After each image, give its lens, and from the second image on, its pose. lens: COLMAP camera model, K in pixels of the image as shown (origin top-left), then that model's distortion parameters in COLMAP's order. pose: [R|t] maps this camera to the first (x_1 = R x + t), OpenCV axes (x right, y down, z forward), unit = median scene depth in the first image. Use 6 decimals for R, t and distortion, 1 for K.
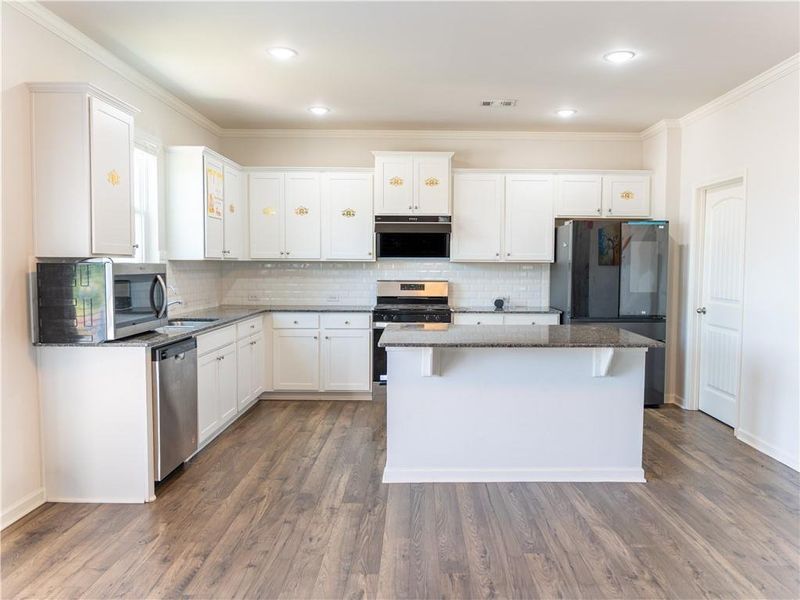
lens RADIAL K [[599.2, 0, 428.7], [0, 599.2, 298.0], [0, 0, 1]] dist [-0.010389, -0.004427]
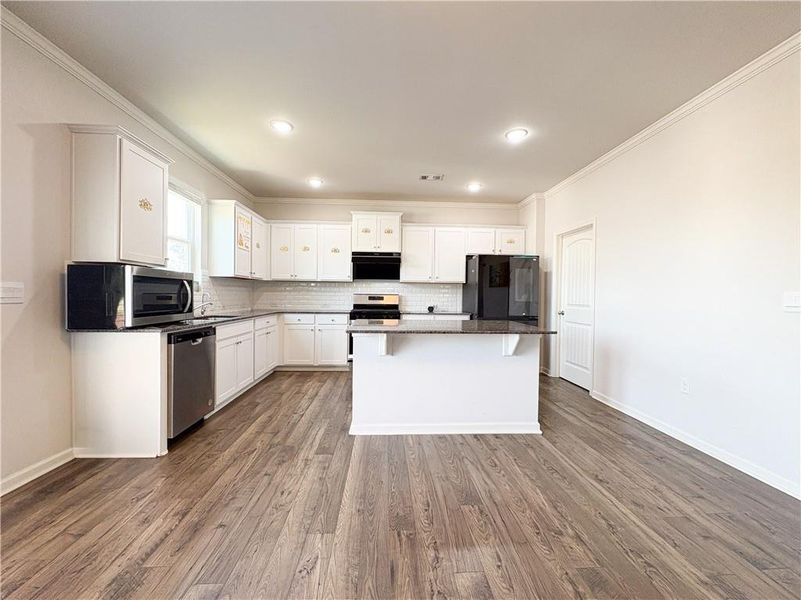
lens RADIAL K [[321.1, 0, 400.5], [0, 321.1, 300.0], [0, 0, 1]] dist [0.000408, -0.000268]
pose [[0.999315, 0.005445, 0.036608, 0.008884], [-0.003972, 0.999184, -0.040184, 0.028084], [-0.036797, 0.040011, 0.998521, 0.220436]]
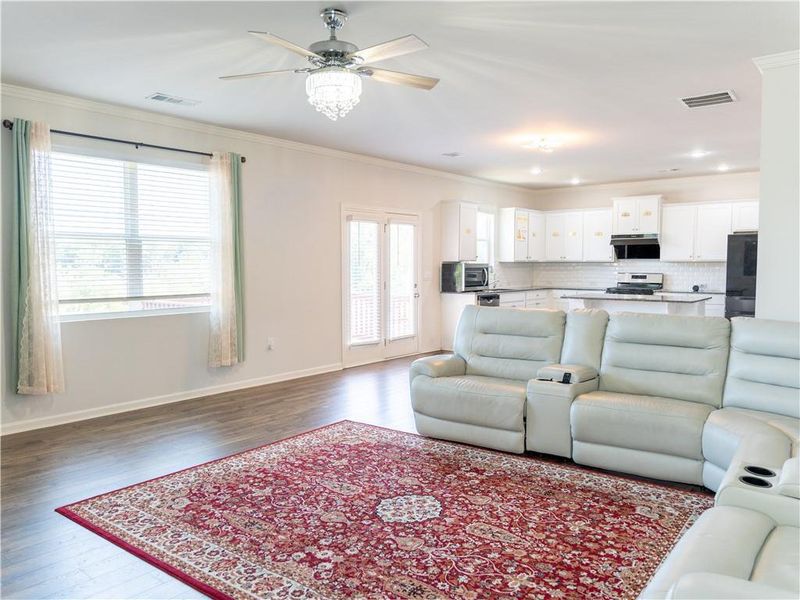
lens RADIAL K [[636.6, 0, 382.9], [0, 636.6, 299.5], [0, 0, 1]] dist [-0.004176, -0.004822]
pose [[0.757800, 0.030208, -0.651787, 0.821183], [-0.029972, 0.999485, 0.011475, 0.062764], [0.651798, 0.010840, 0.758315, -1.099679]]
